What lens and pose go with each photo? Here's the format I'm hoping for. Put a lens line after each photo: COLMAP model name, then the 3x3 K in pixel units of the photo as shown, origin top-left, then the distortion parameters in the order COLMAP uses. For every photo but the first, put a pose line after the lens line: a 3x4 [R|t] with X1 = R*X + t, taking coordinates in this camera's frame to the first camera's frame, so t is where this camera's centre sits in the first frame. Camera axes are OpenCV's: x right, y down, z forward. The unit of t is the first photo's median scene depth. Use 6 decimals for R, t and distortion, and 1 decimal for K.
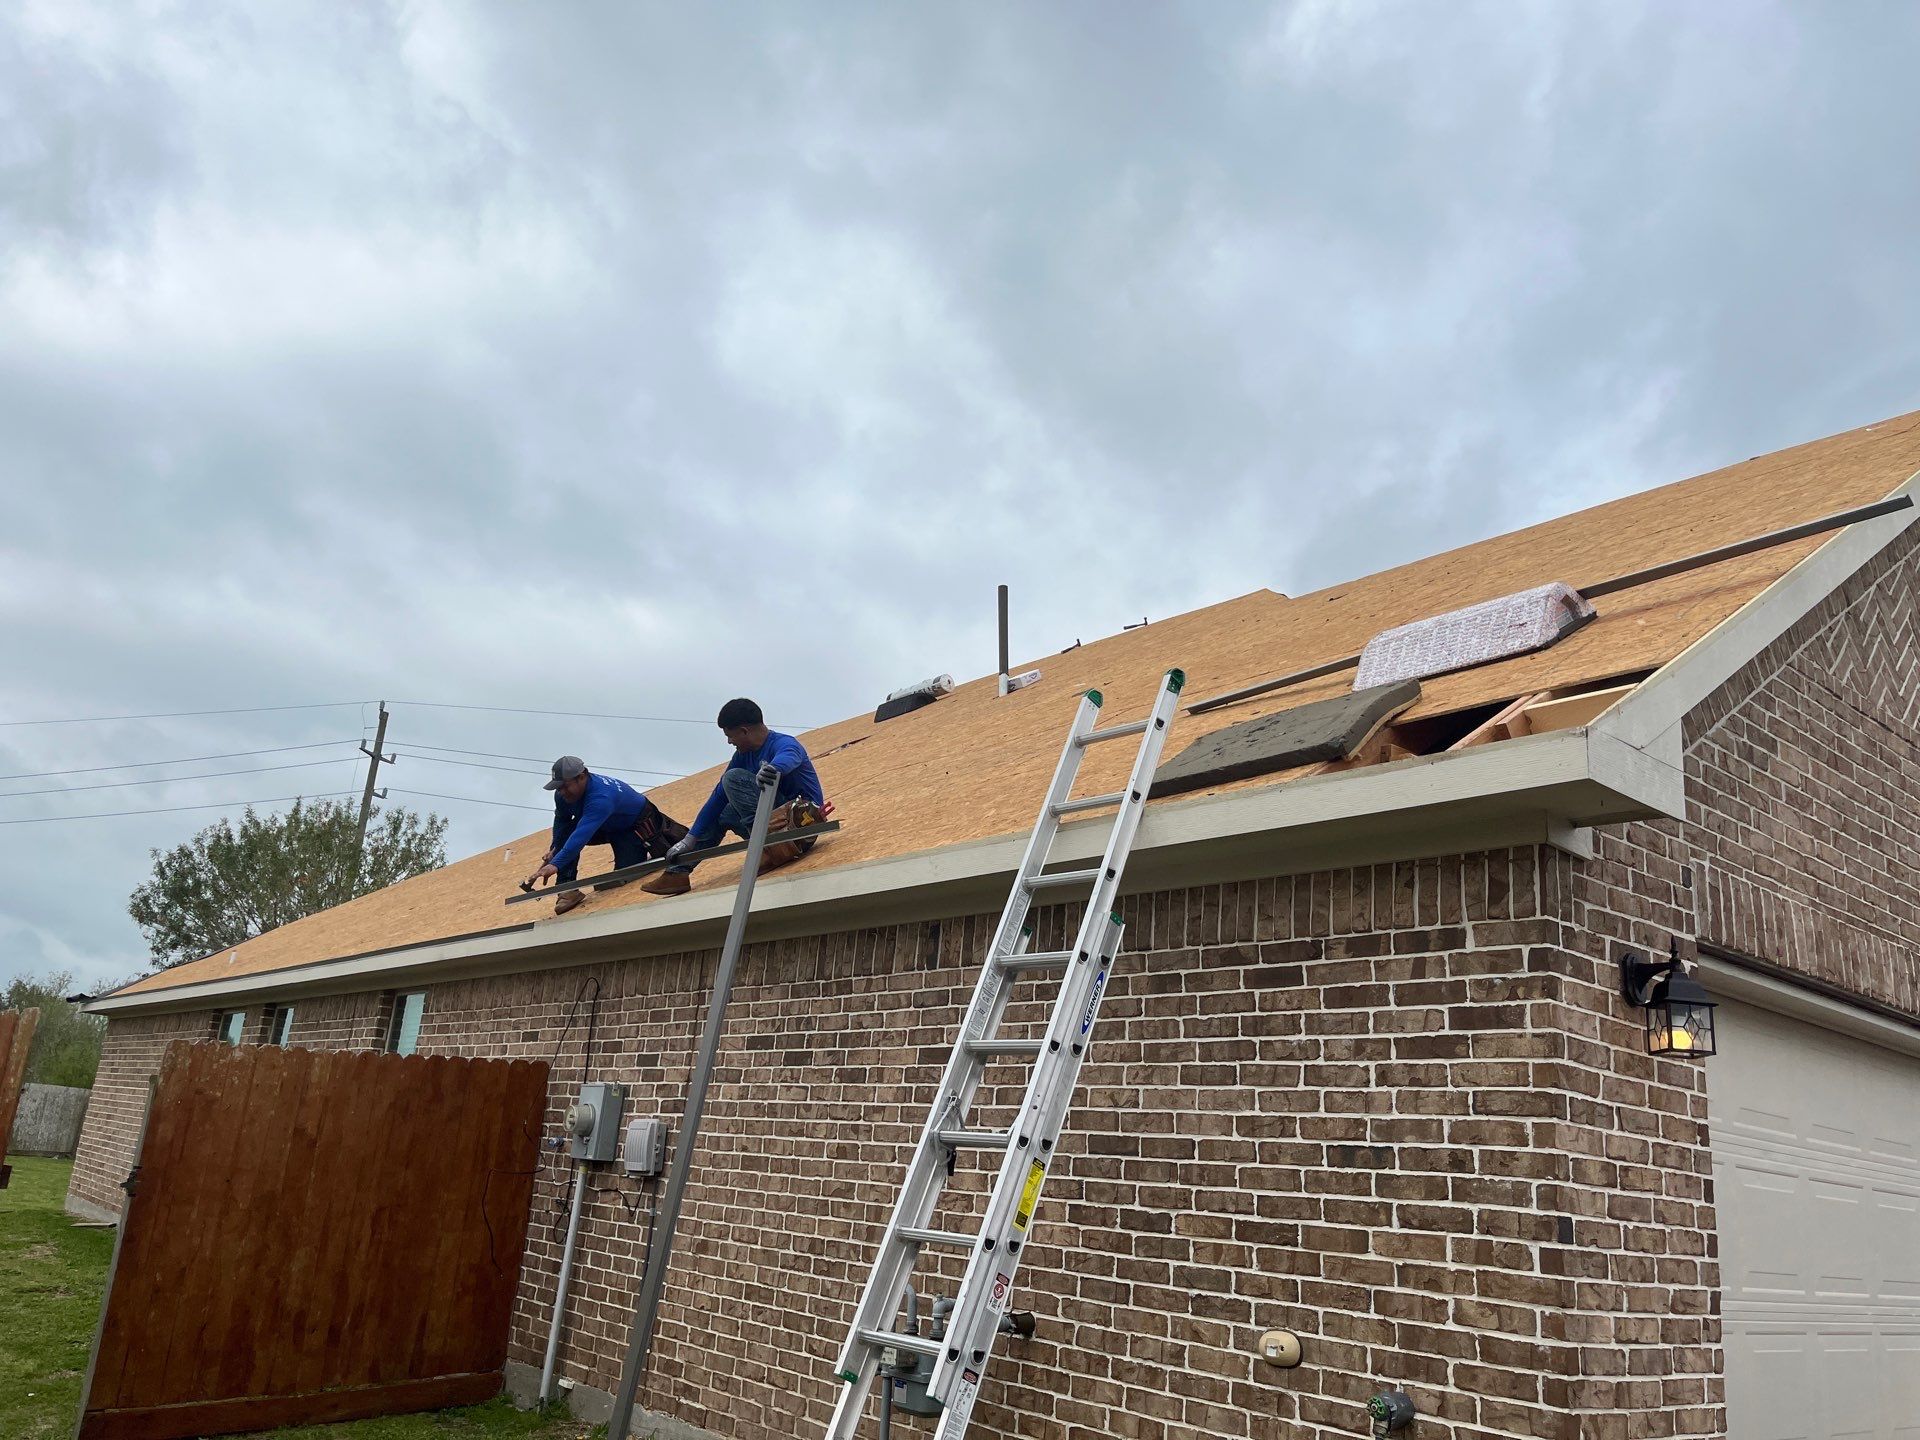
lens RADIAL K [[1453.2, 0, 960.8], [0, 1453.2, 725.2], [0, 0, 1]] dist [0.025703, 0.003519]
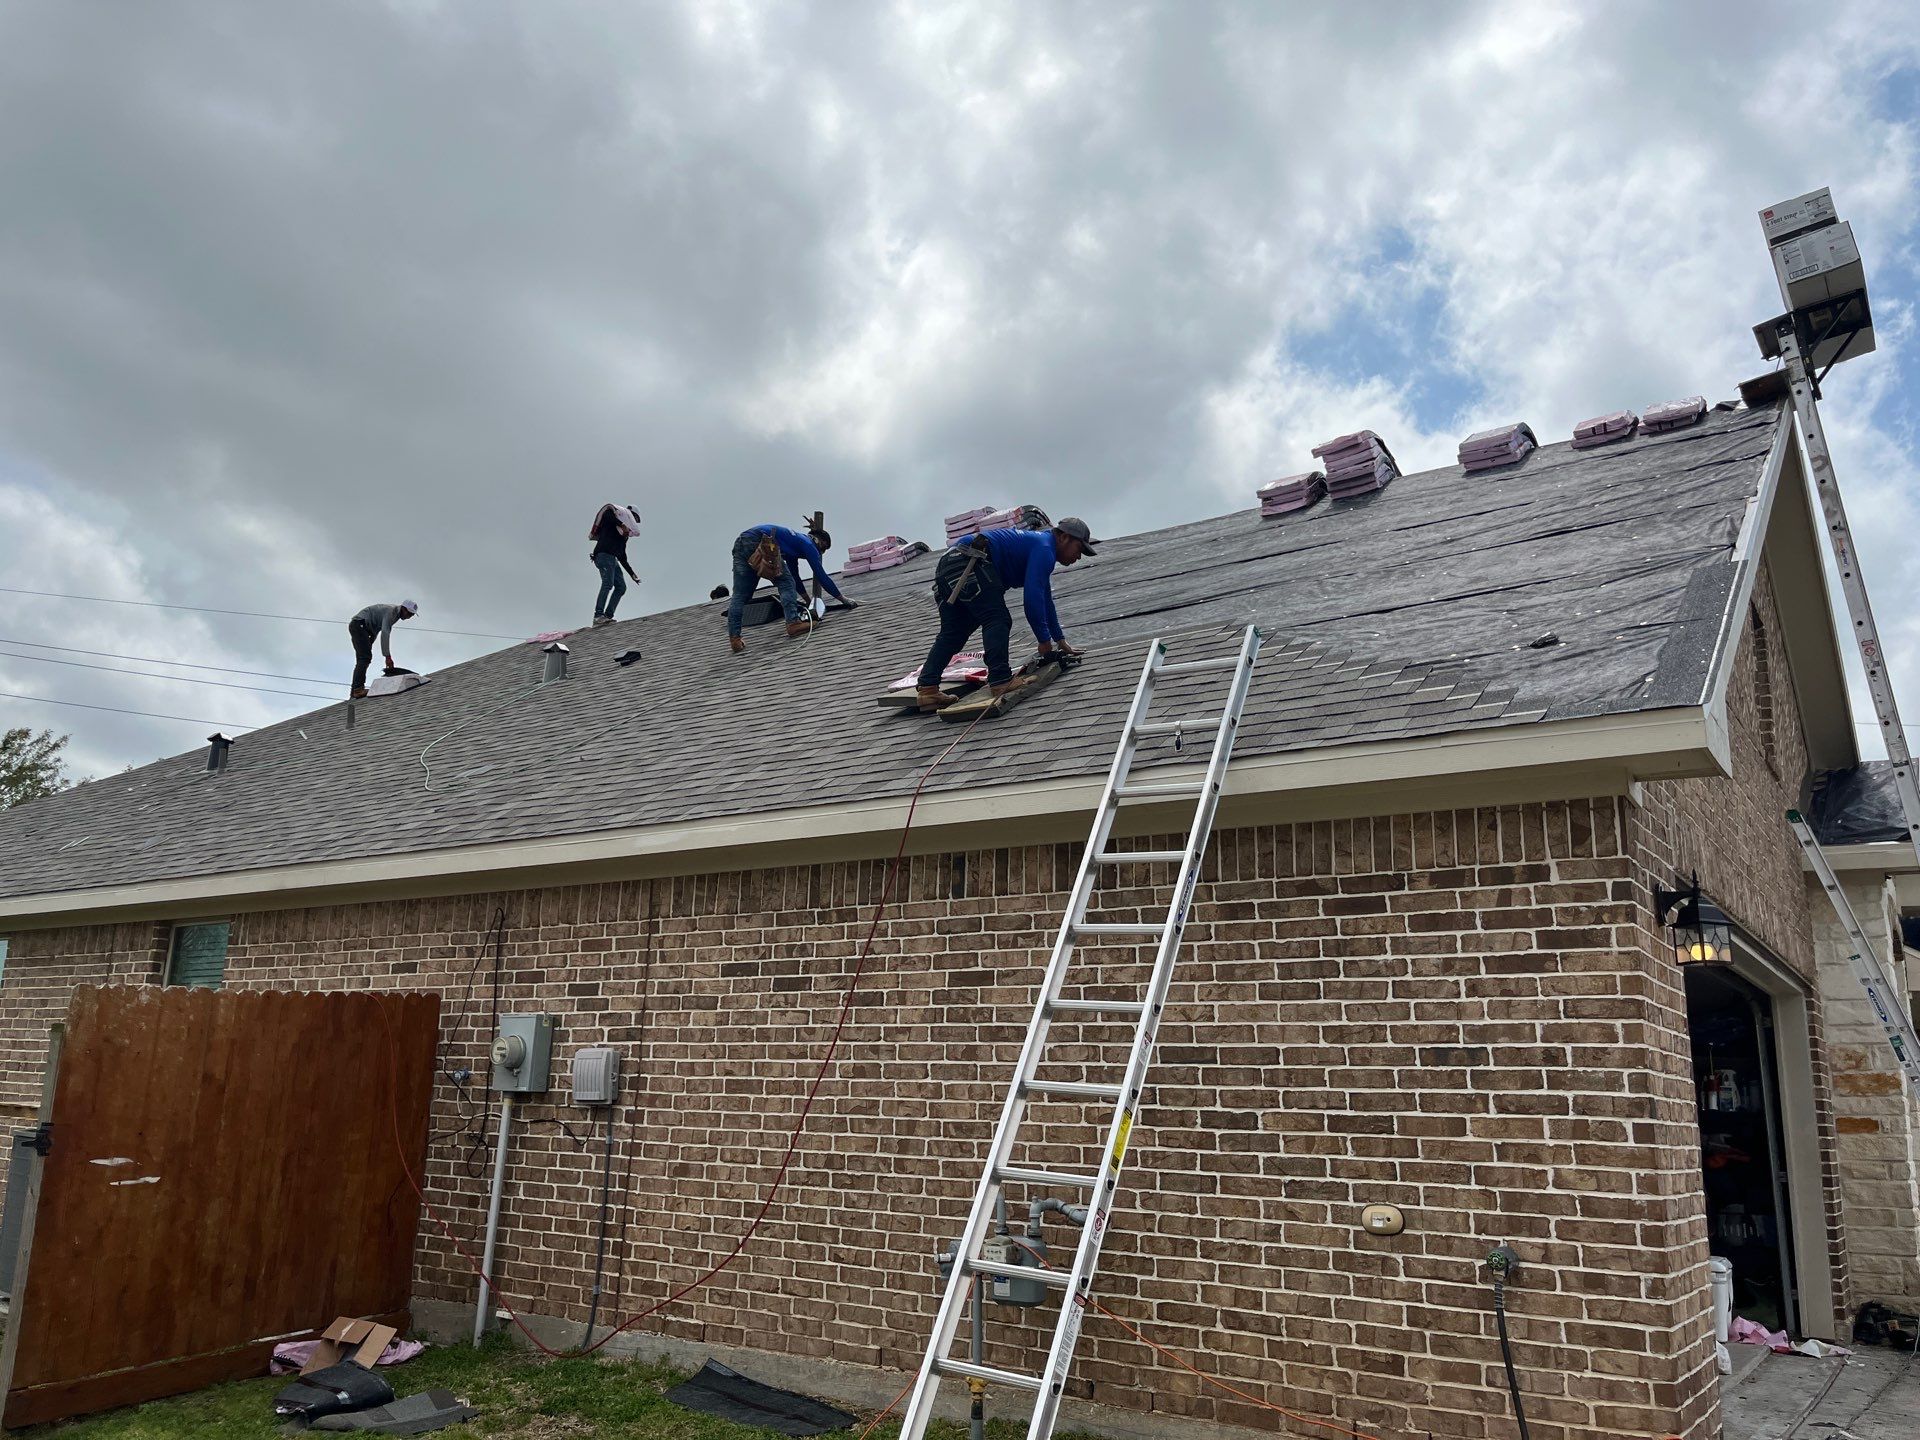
lens RADIAL K [[1453.2, 0, 964.7], [0, 1453.2, 720.4], [0, 0, 1]] dist [0.025703, 0.003519]
pose [[0.963818, 0.017634, 0.265976, -0.298105], [-0.033233, 0.997974, 0.054259, -0.019001], [-0.264480, -0.061135, 0.962451, -0.012160]]
